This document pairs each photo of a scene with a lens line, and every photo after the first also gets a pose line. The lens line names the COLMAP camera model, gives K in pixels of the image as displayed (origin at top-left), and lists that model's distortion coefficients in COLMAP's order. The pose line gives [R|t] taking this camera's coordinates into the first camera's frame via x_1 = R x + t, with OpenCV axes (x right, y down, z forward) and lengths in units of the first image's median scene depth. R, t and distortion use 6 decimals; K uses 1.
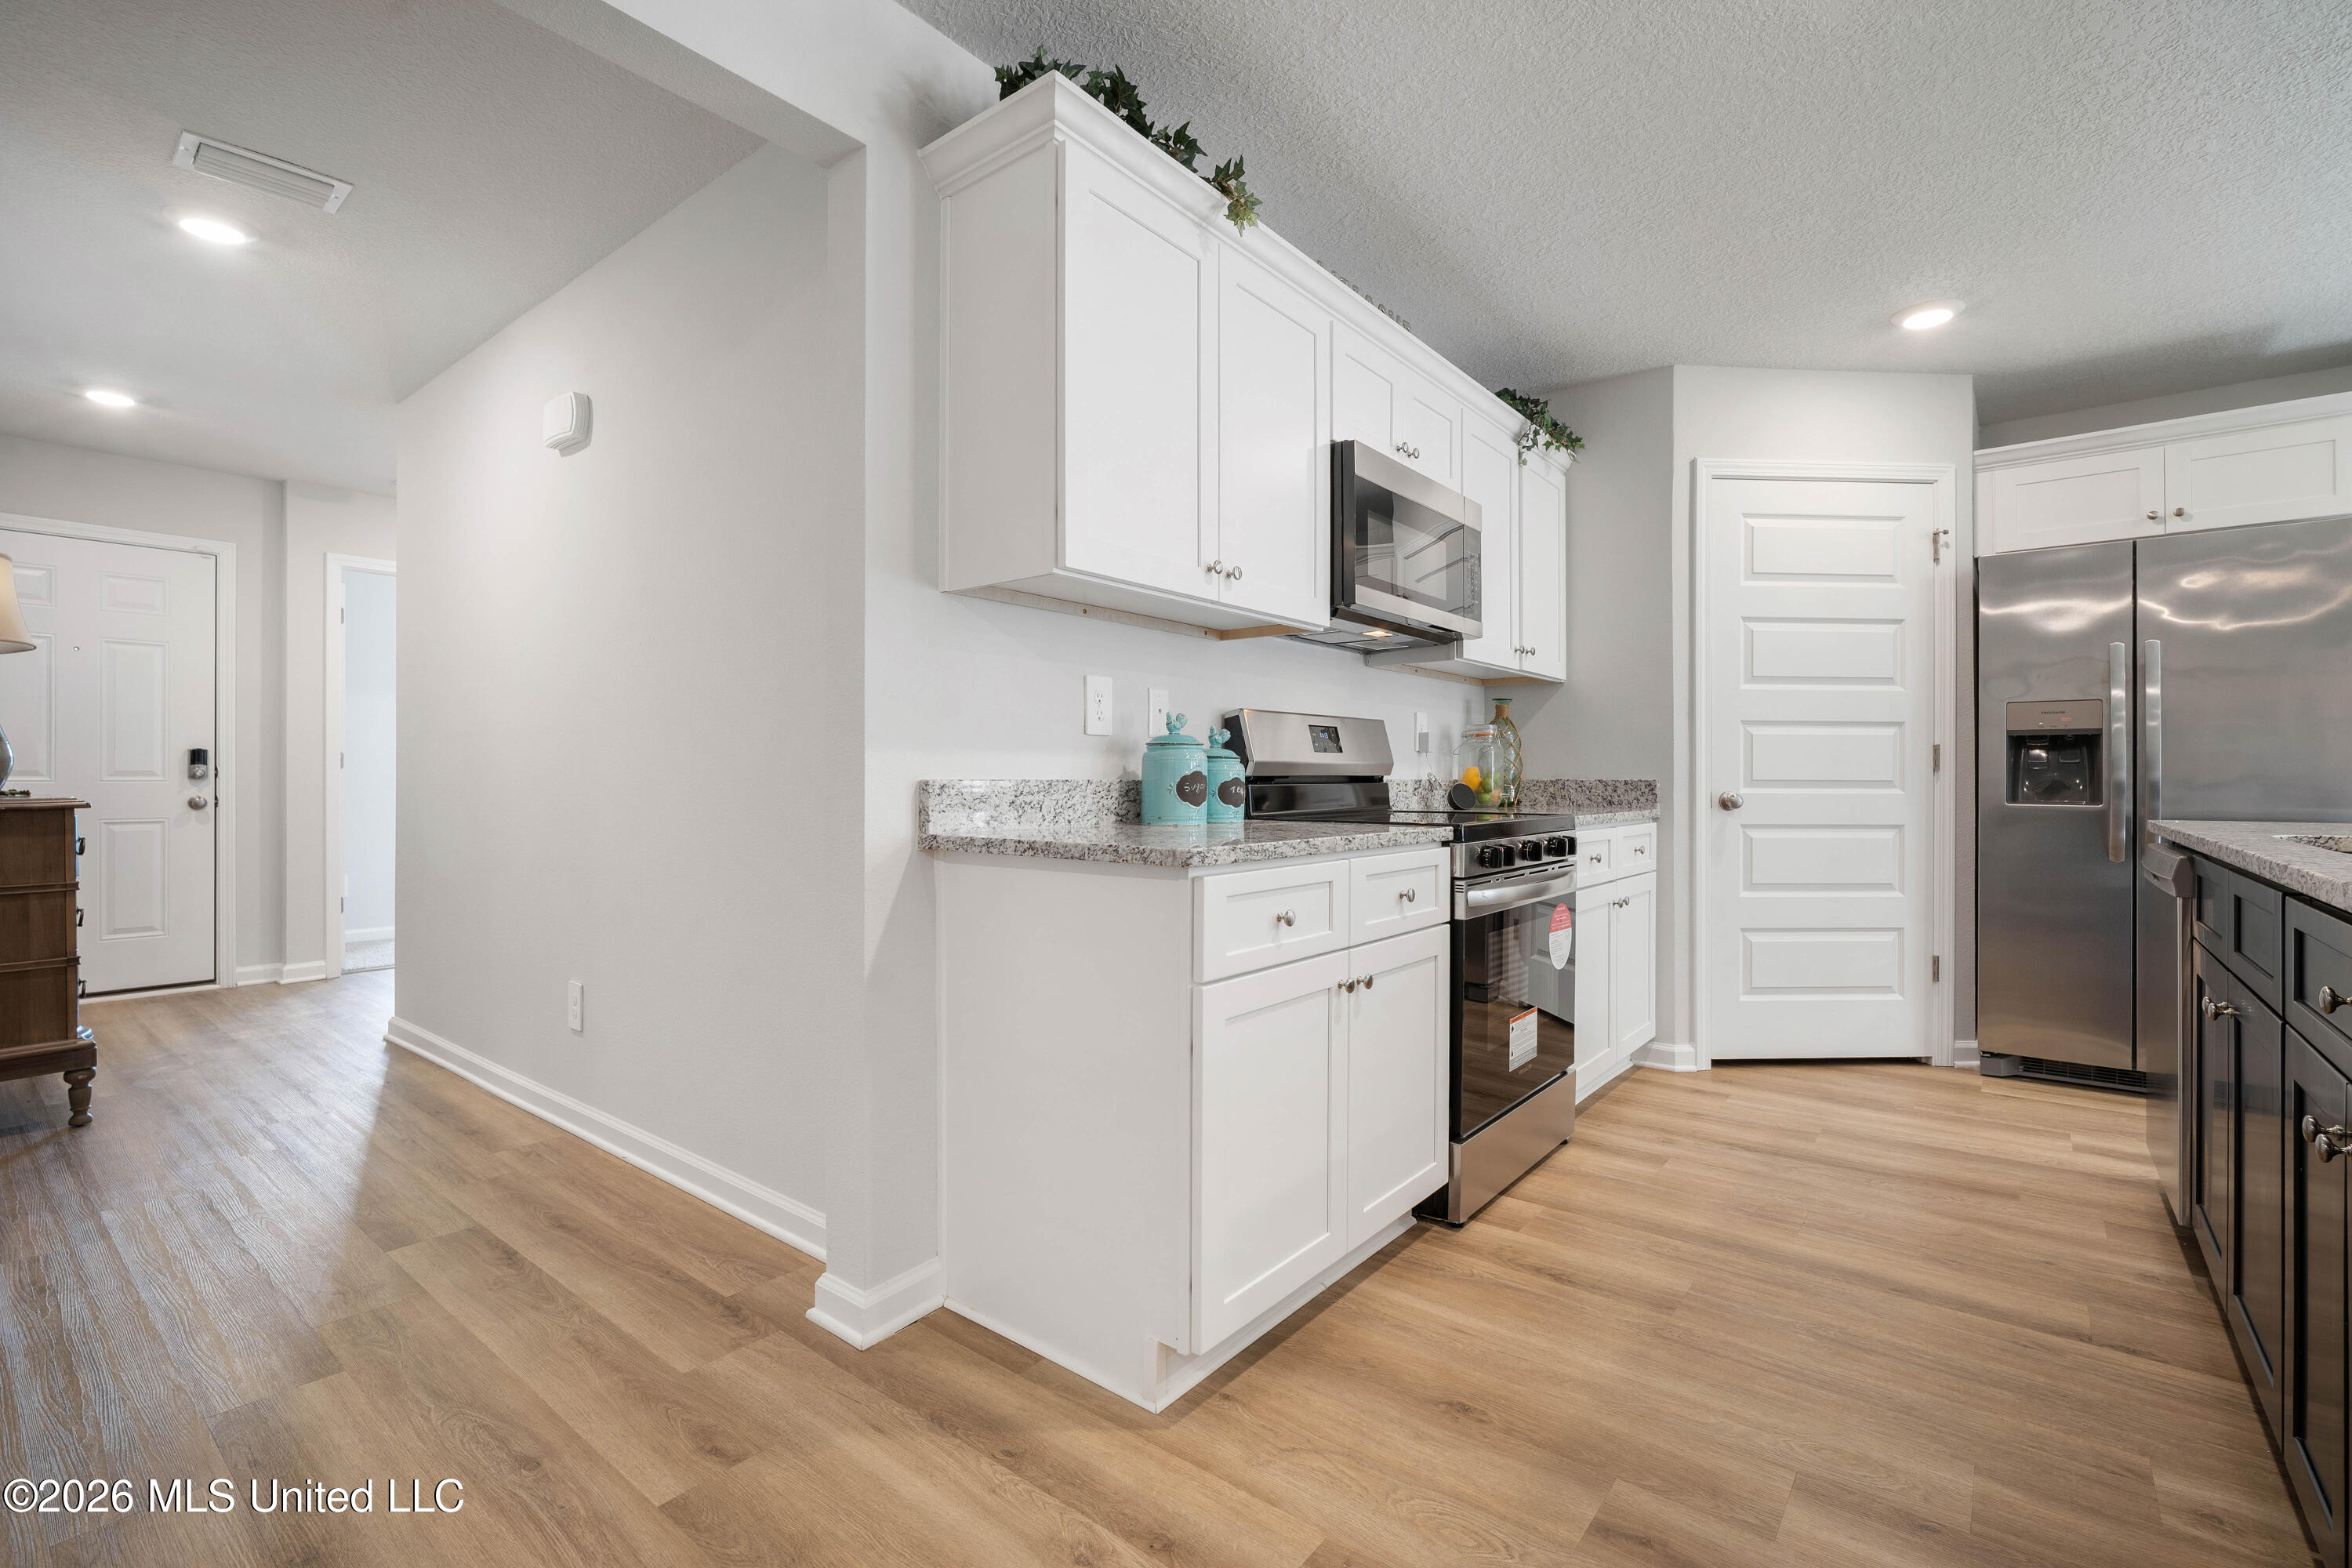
lens RADIAL K [[1048.1, 0, 1188.8], [0, 1048.1, 775.0], [0, 0, 1]] dist [-0.017179, 0.006182]
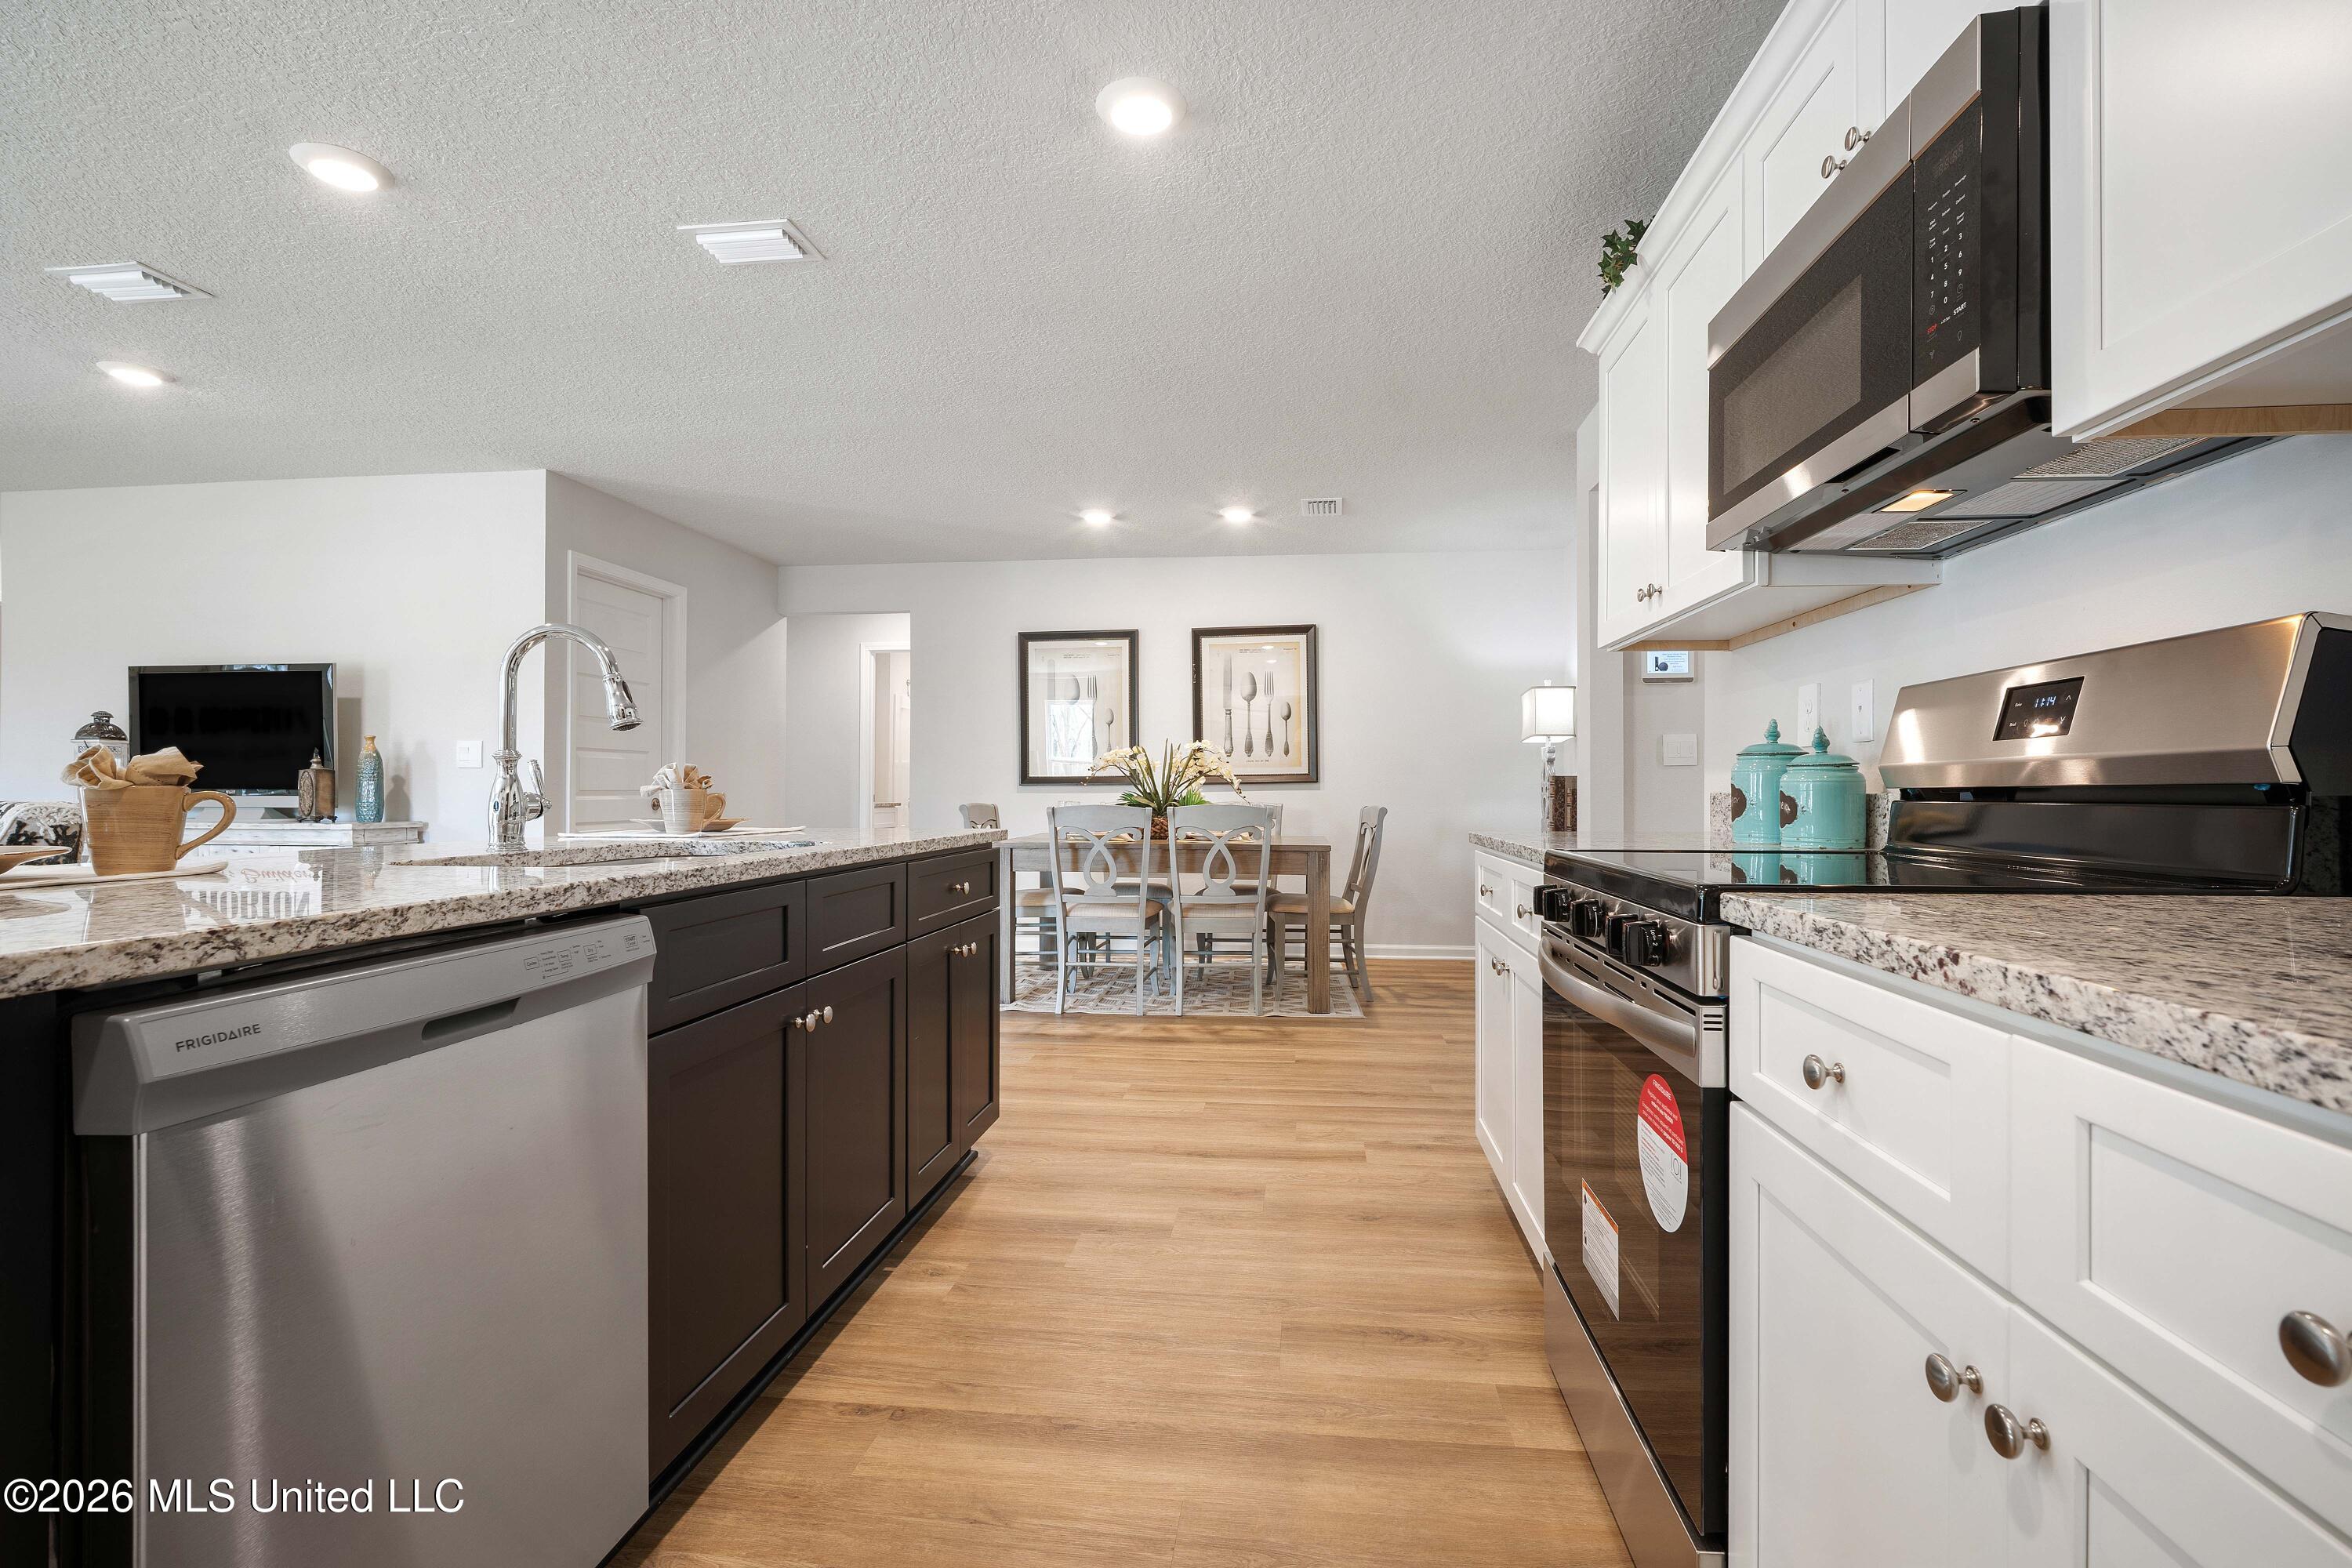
lens RADIAL K [[1074.4, 0, 1172.1], [0, 1074.4, 791.5], [0, 0, 1]] dist [-0.002844, 0.000232]
pose [[-0.851823, -0.000593, -0.523830, 0.650240], [-0.000052, 0.999999, -0.001047, 0.003609], [0.523830, -0.000865, -0.851822, 1.082010]]
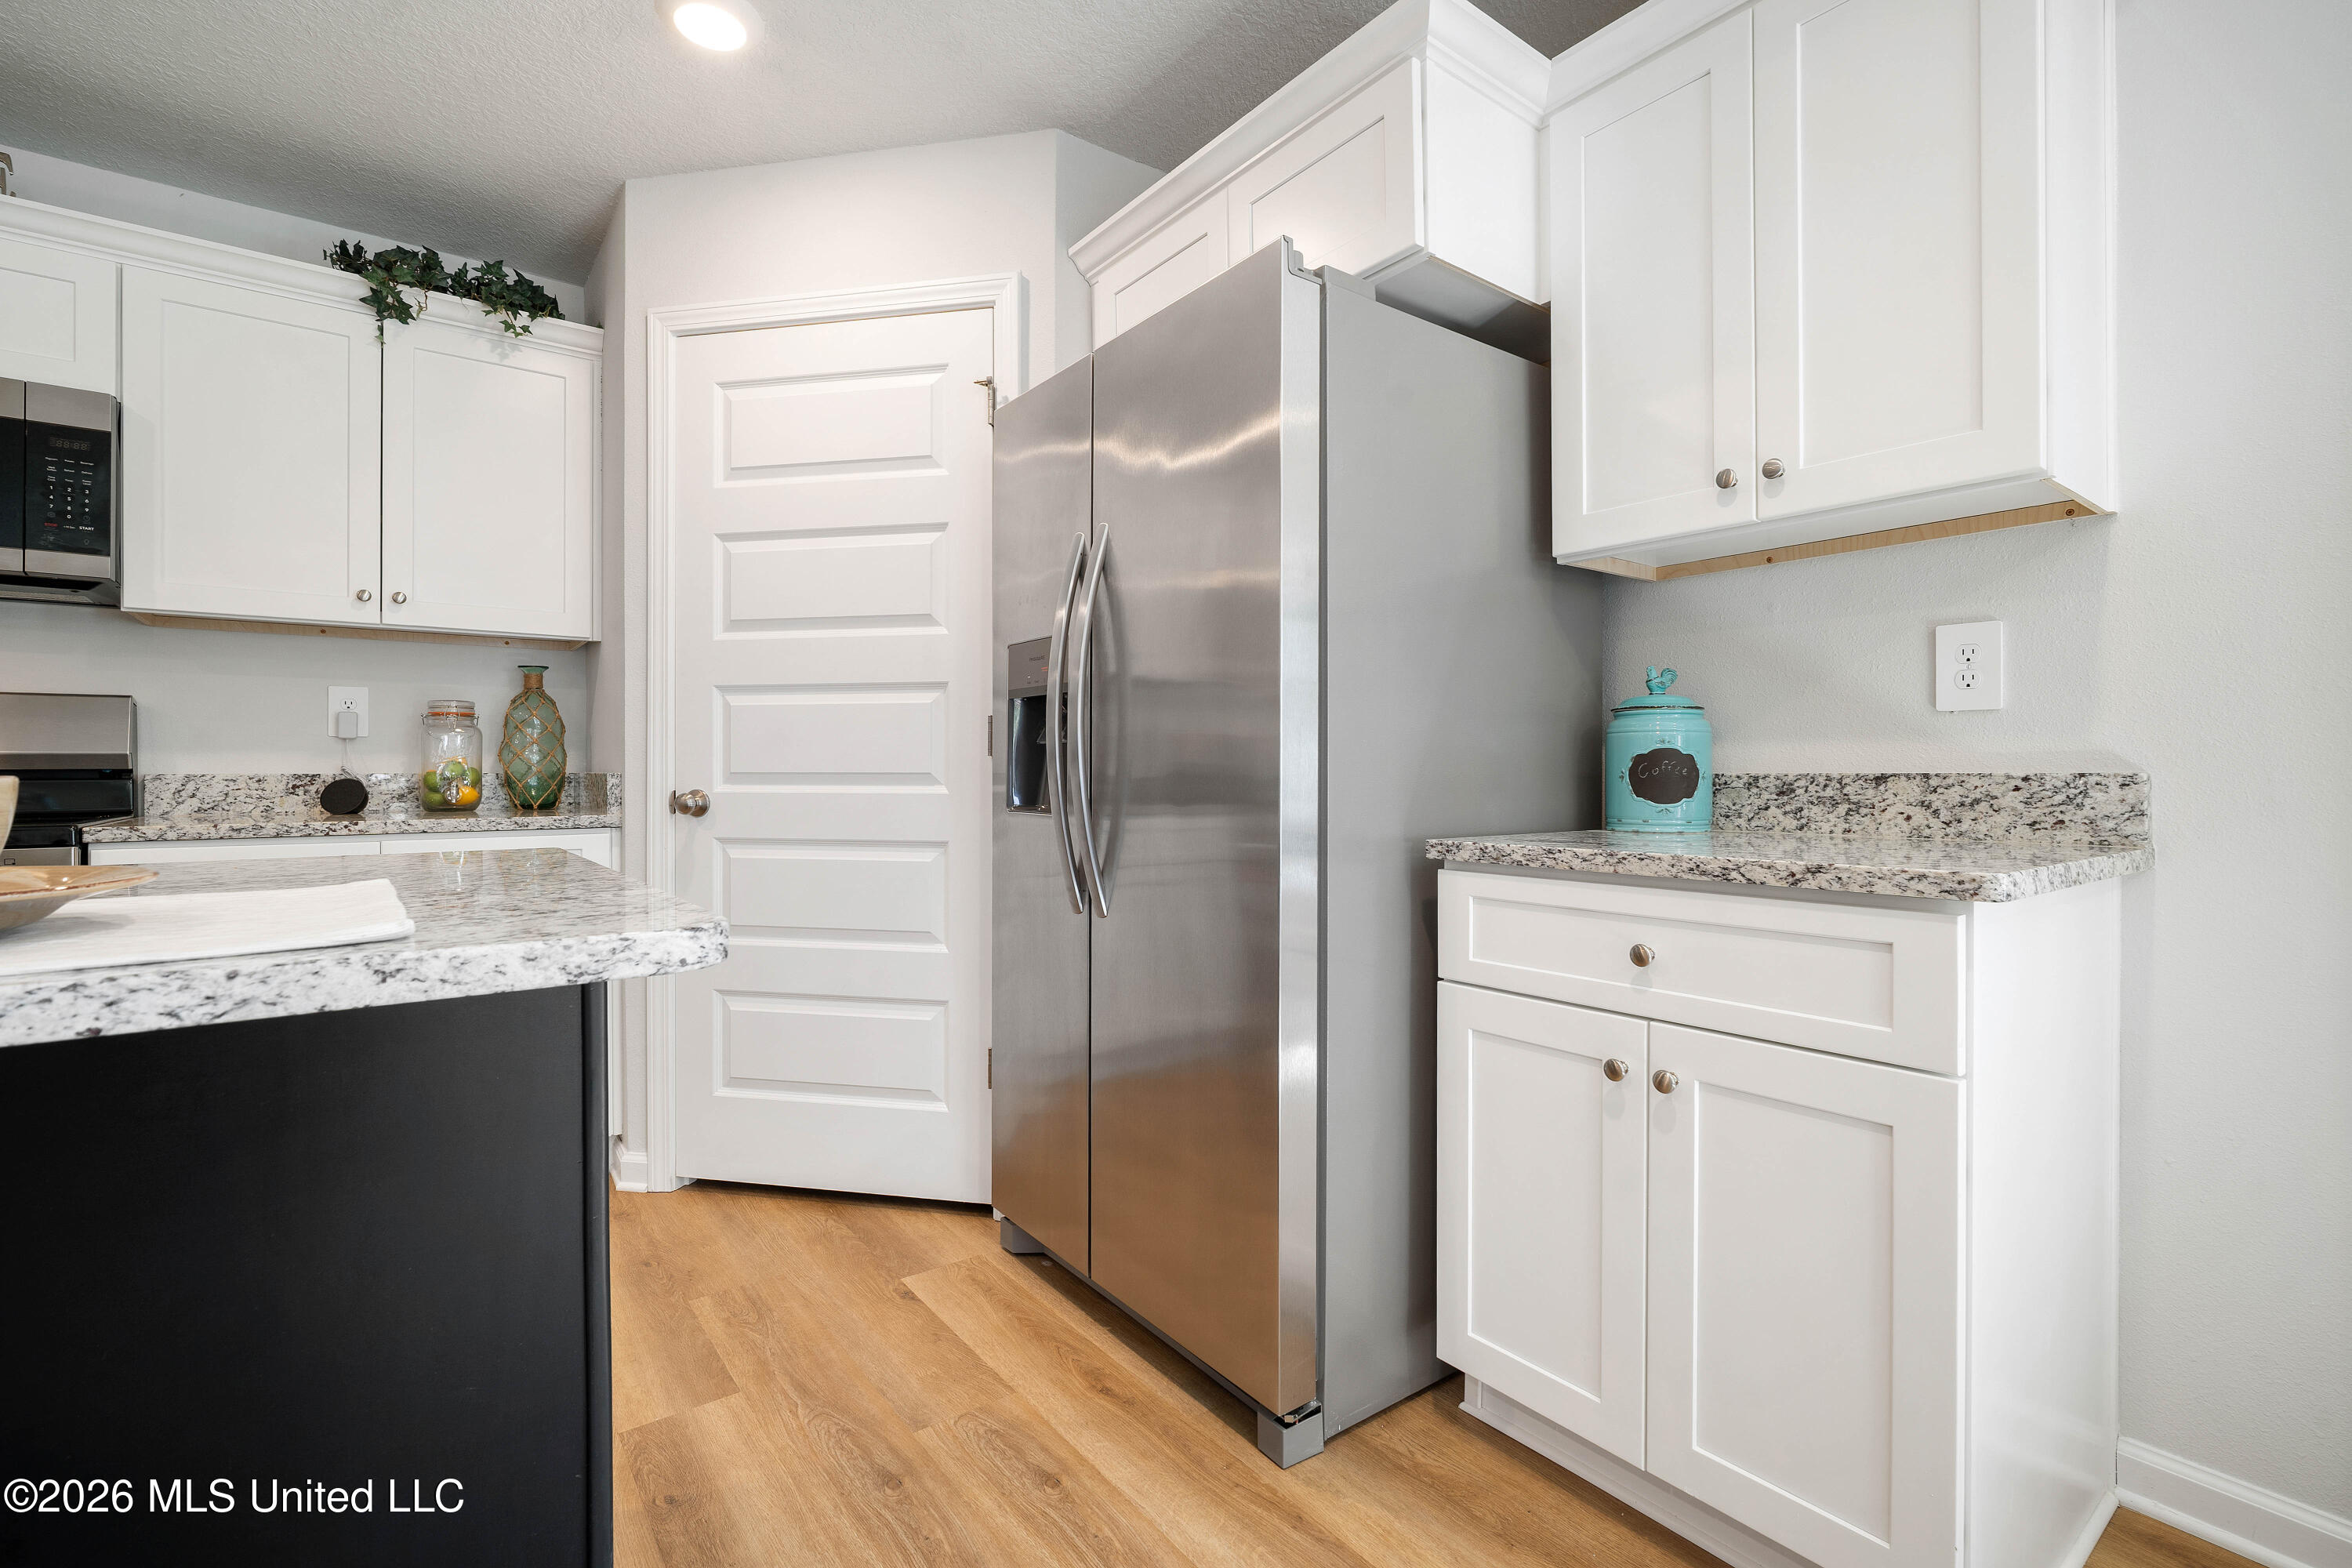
lens RADIAL K [[1048.1, 0, 1188.8], [0, 1048.1, 775.0], [0, 0, 1]] dist [-0.017179, 0.006182]
pose [[0.972524, -0.002396, -0.232792, 1.079077], [0.003133, 0.999991, 0.002798, 0.005548], [0.232783, -0.003451, 0.972523, 0.445679]]
